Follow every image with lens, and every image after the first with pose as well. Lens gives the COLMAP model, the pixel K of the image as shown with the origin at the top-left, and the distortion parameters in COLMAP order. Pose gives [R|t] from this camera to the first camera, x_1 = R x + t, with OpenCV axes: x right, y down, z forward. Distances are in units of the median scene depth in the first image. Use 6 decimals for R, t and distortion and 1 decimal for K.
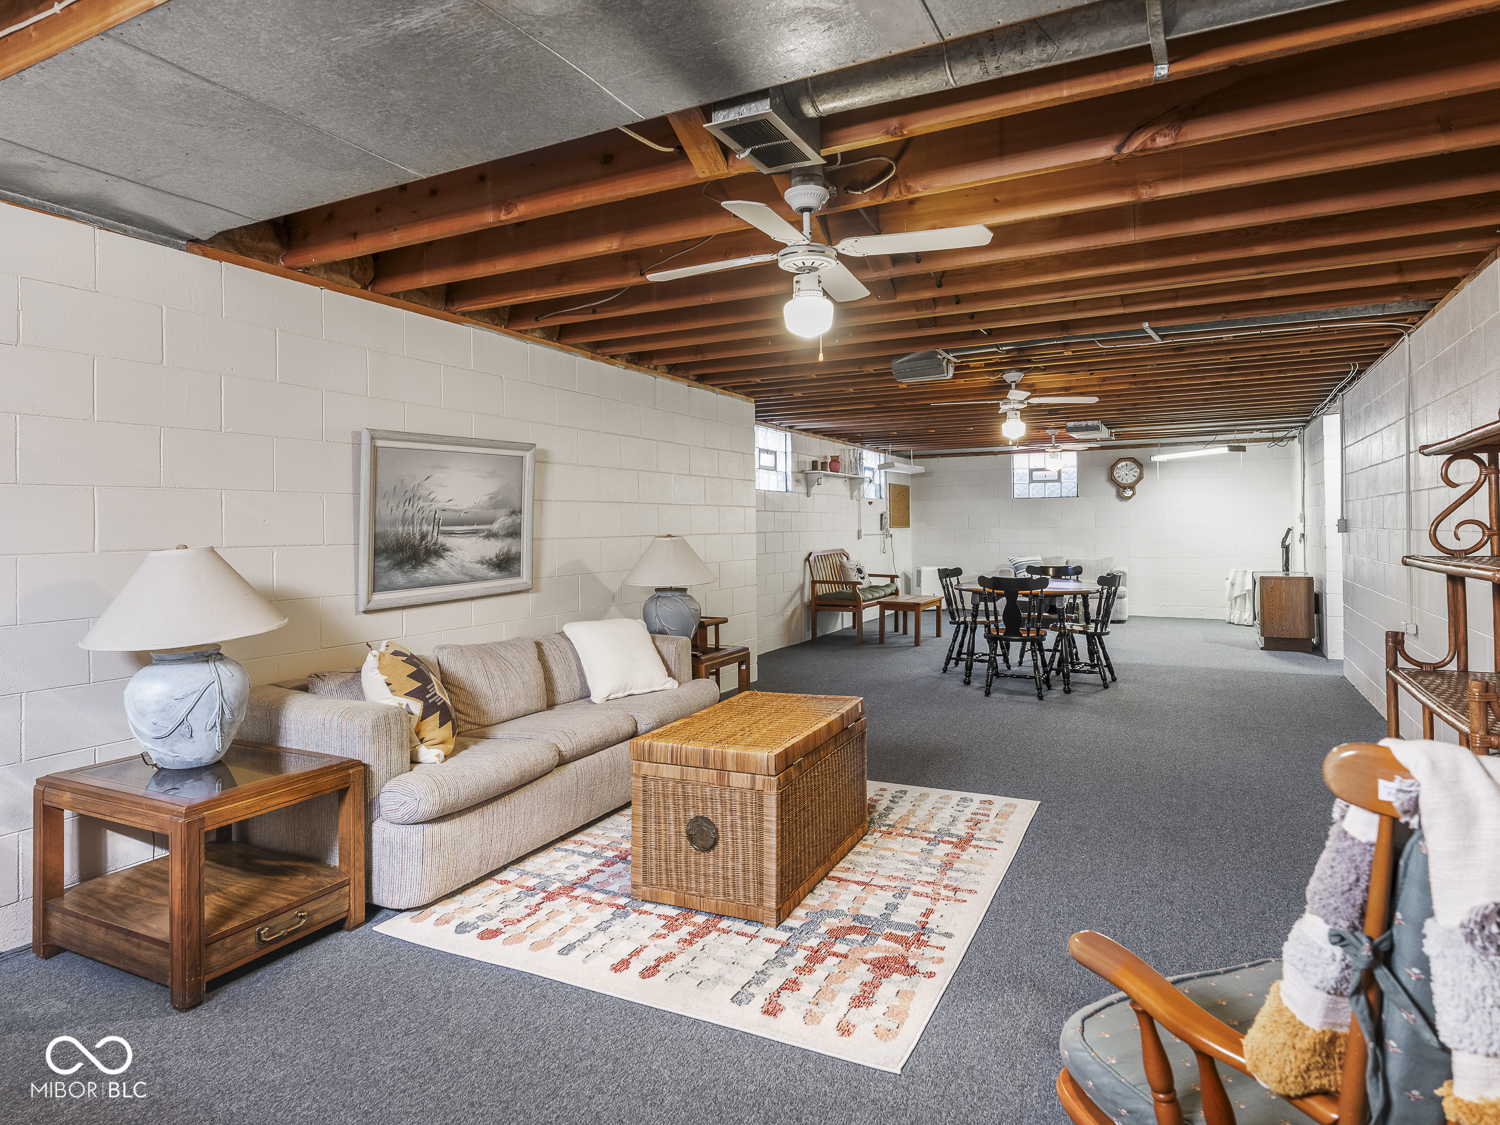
lens RADIAL K [[896.6, 0, 737.6], [0, 896.6, 519.8], [0, 0, 1]] dist [0.004274, -0.001217]
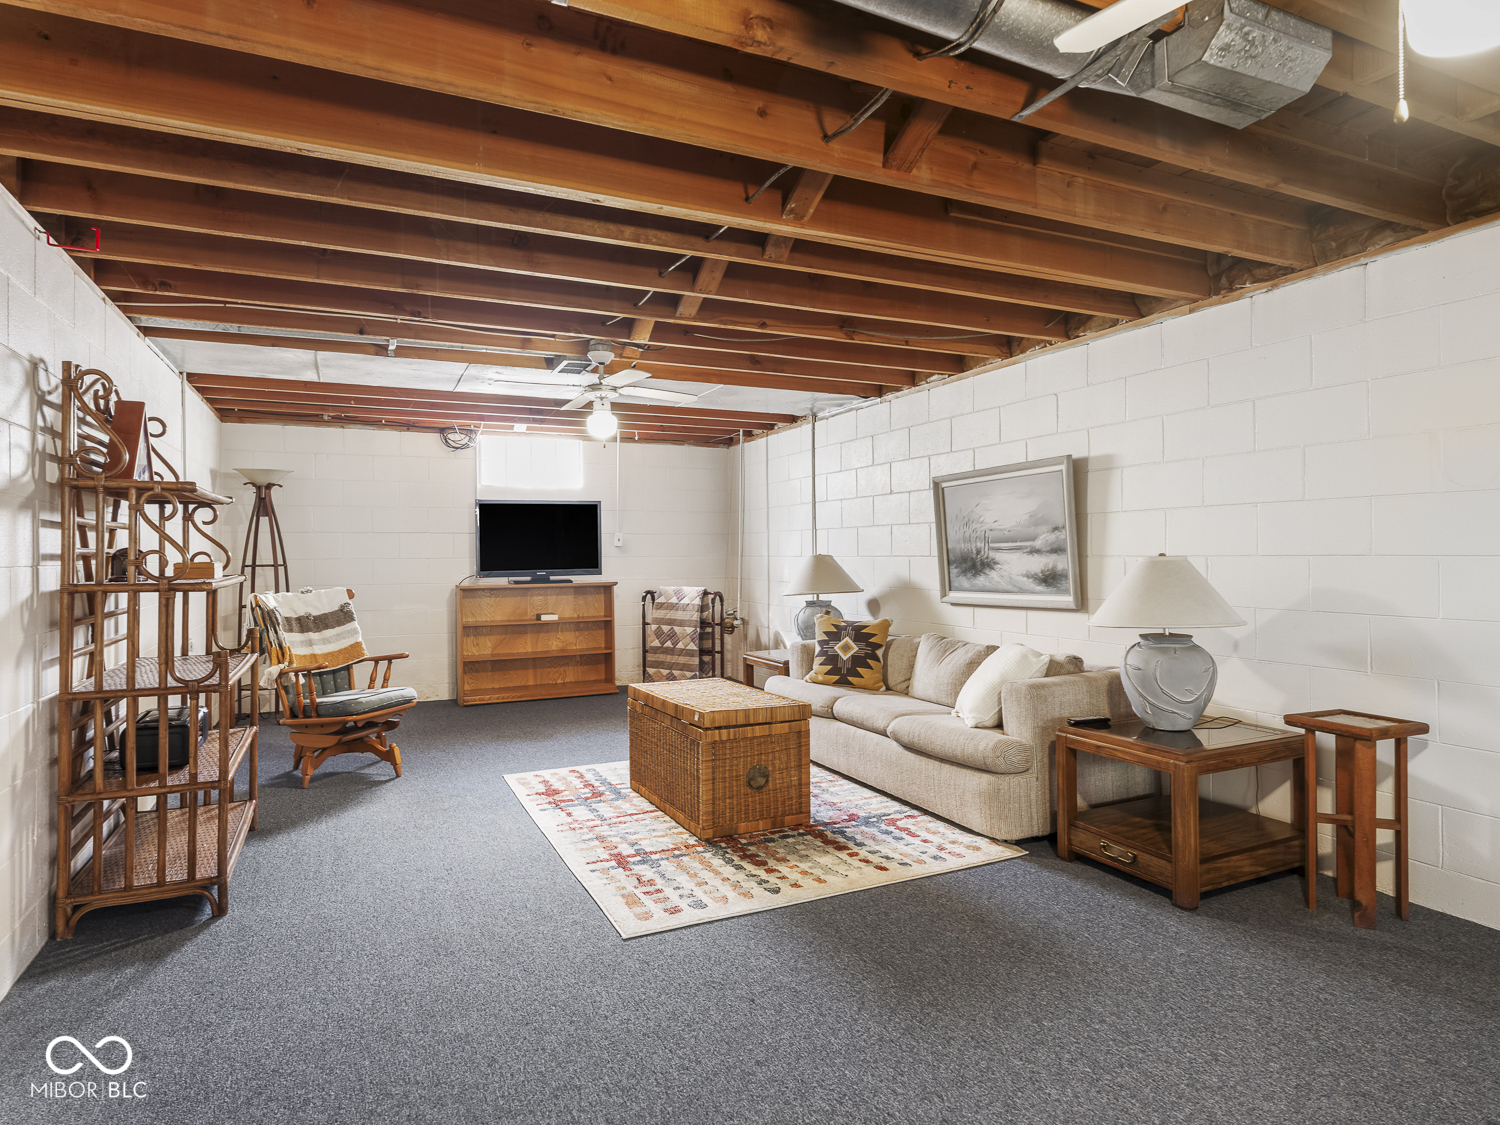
lens RADIAL K [[850.8, 0, 747.4], [0, 850.8, 553.6], [0, 0, 1]] dist [0.007661, -0.018673]
pose [[-0.612623, 0.016132, -0.790211, 0.846462], [0.020275, 0.999783, 0.004692, 0.009731], [0.790115, -0.013147, -0.612817, 1.571570]]
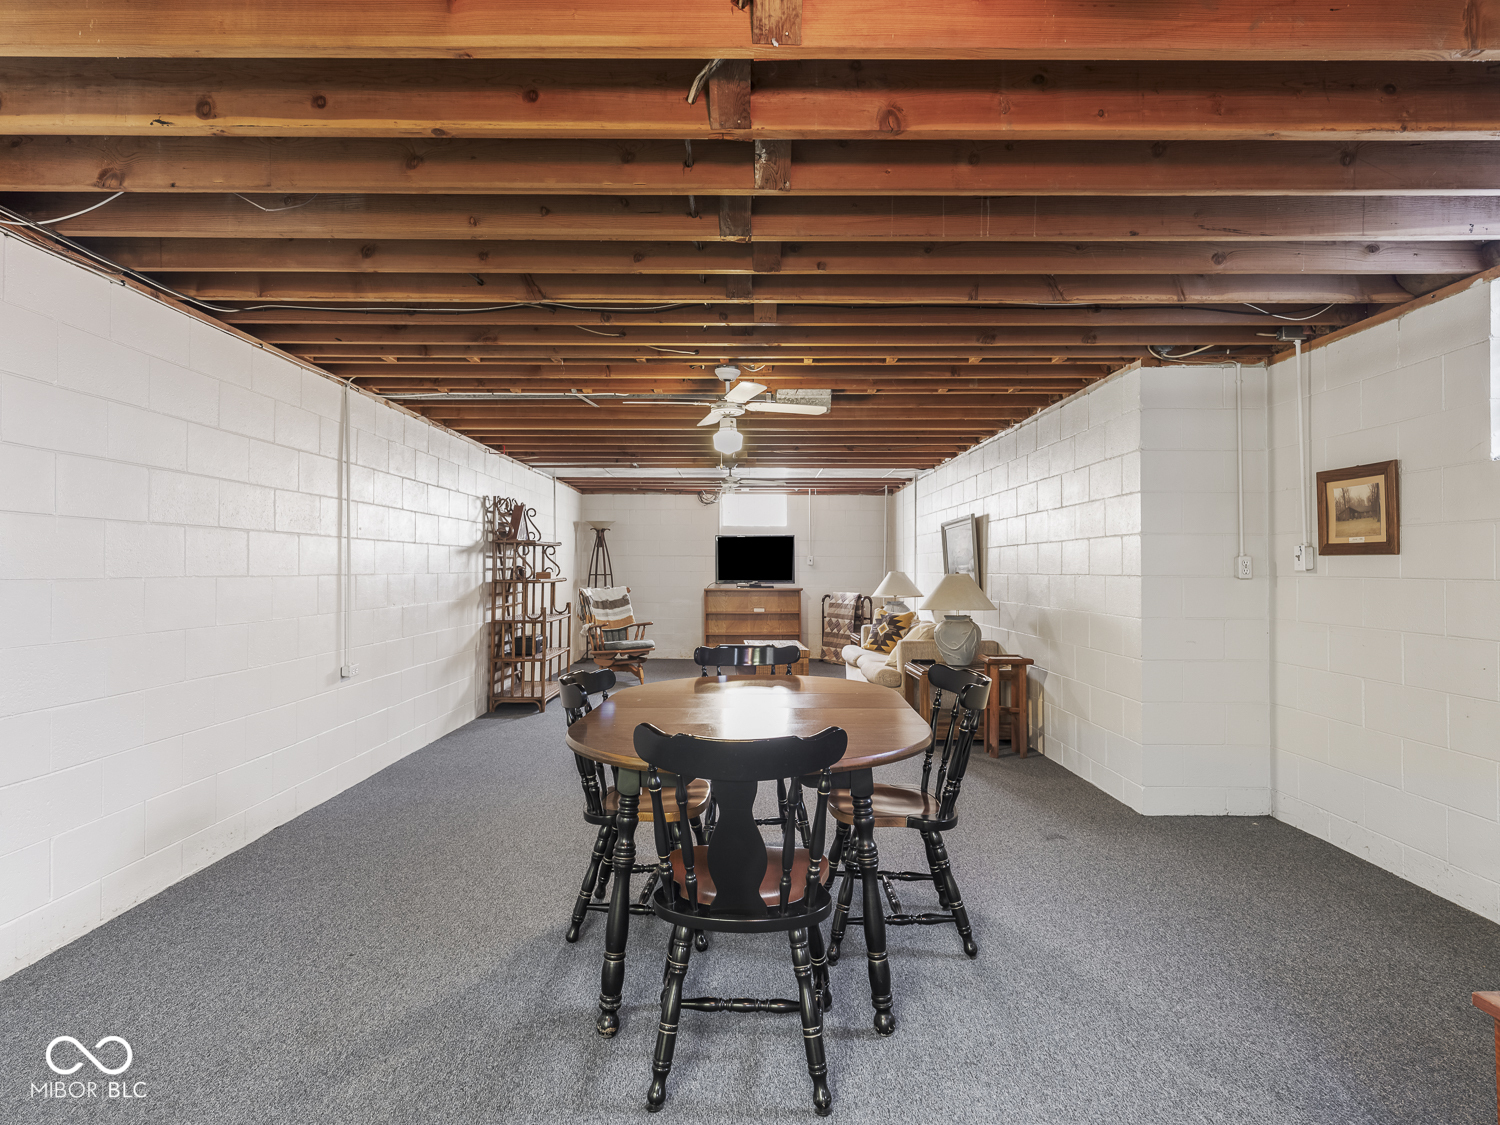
lens RADIAL K [[842.1, 0, 750.8], [0, 842.1, 560.4], [0, 0, 1]] dist [0.001514, -0.002774]
pose [[-0.887506, 0.004897, -0.460769, 0.993774], [0.011888, 0.999854, -0.012271, 0.014443], [0.460642, -0.016368, -0.887435, 2.628941]]
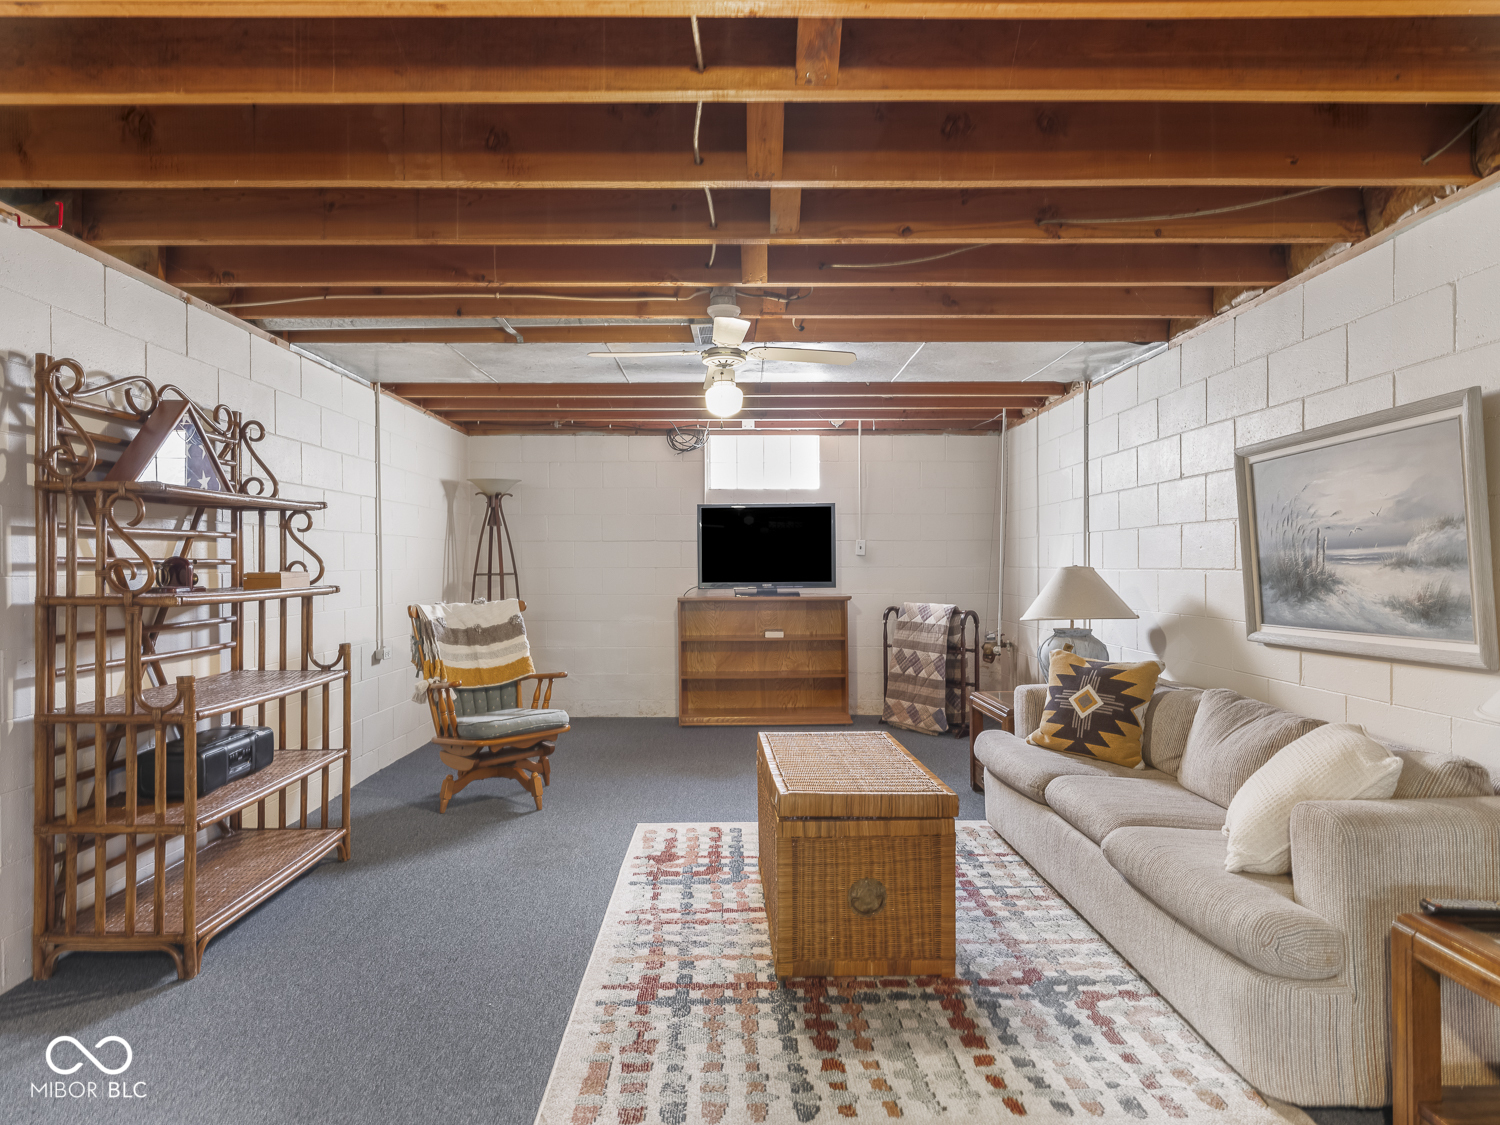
lens RADIAL K [[838.7, 0, 748.8], [0, 838.7, 572.8], [0, 0, 1]] dist [0.001844, -0.002867]
pose [[-0.883138, 0.019774, -0.468696, 0.453210], [0.017574, 0.999804, 0.009068, 0.012792], [0.468784, -0.000228, -0.883313, 1.510290]]
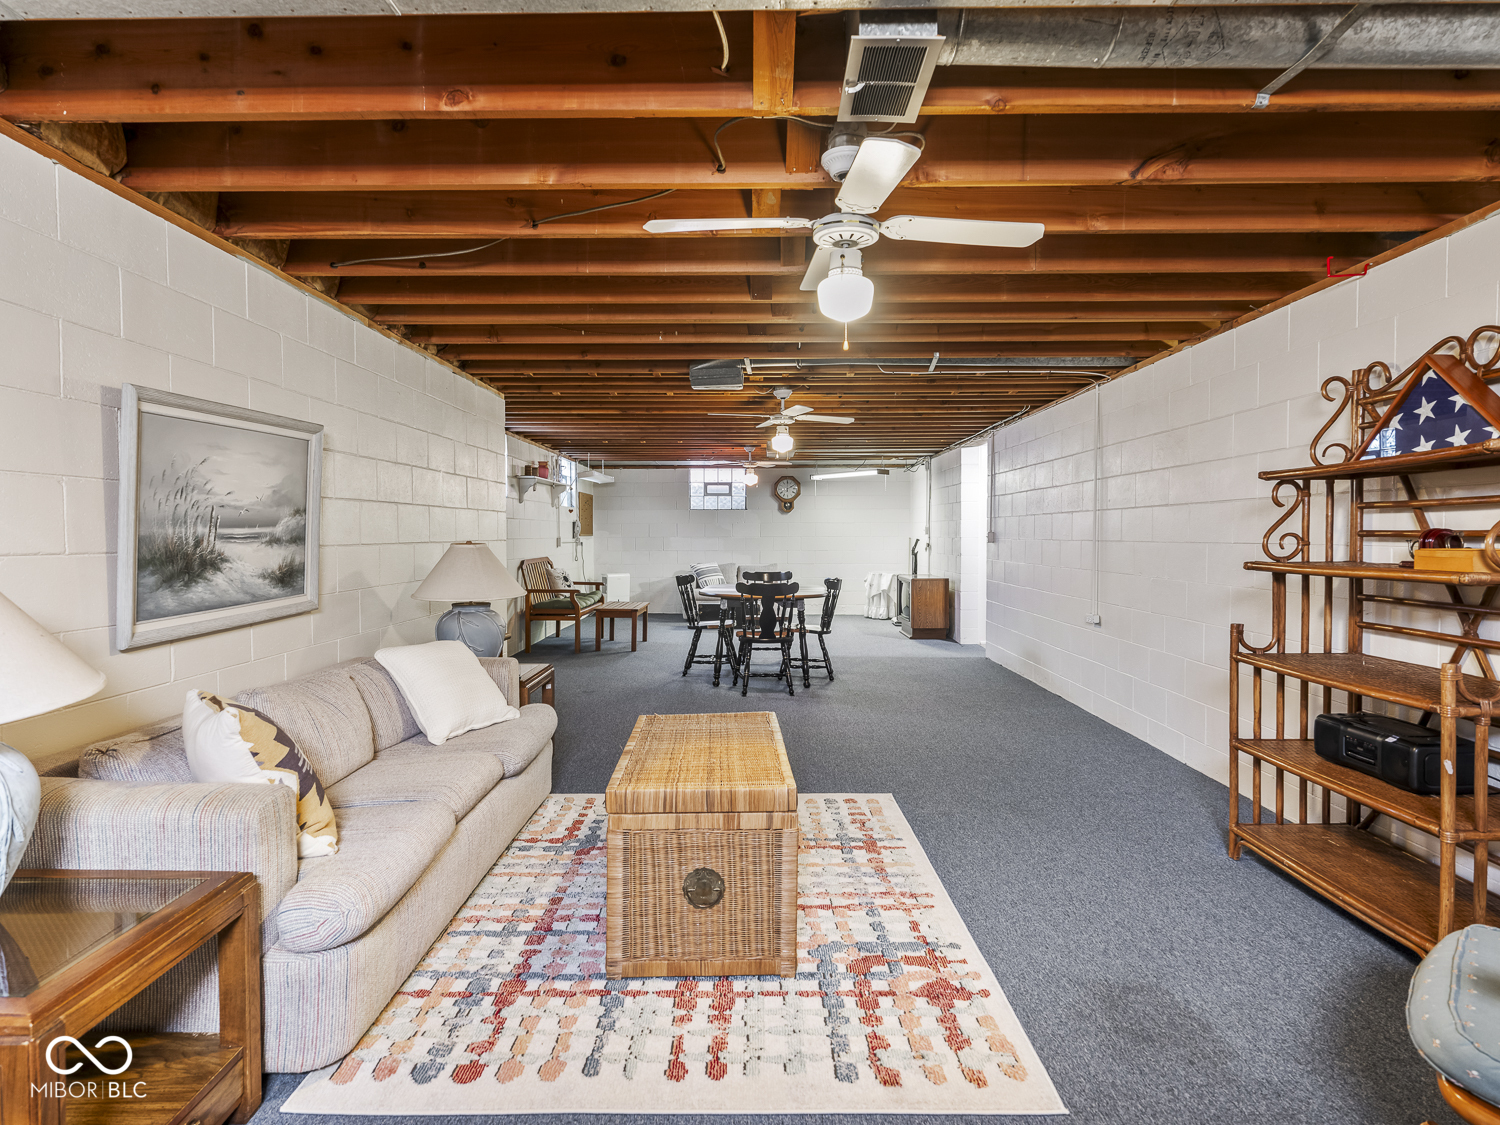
lens RADIAL K [[842.1, 0, 750.8], [0, 842.1, 560.4], [0, 0, 1]] dist [0.001514, -0.002774]
pose [[0.893087, -0.004649, 0.449861, -0.273852], [-0.012101, 0.999337, 0.034350, 0.005143], [-0.449722, -0.036121, 0.892438, 0.203109]]
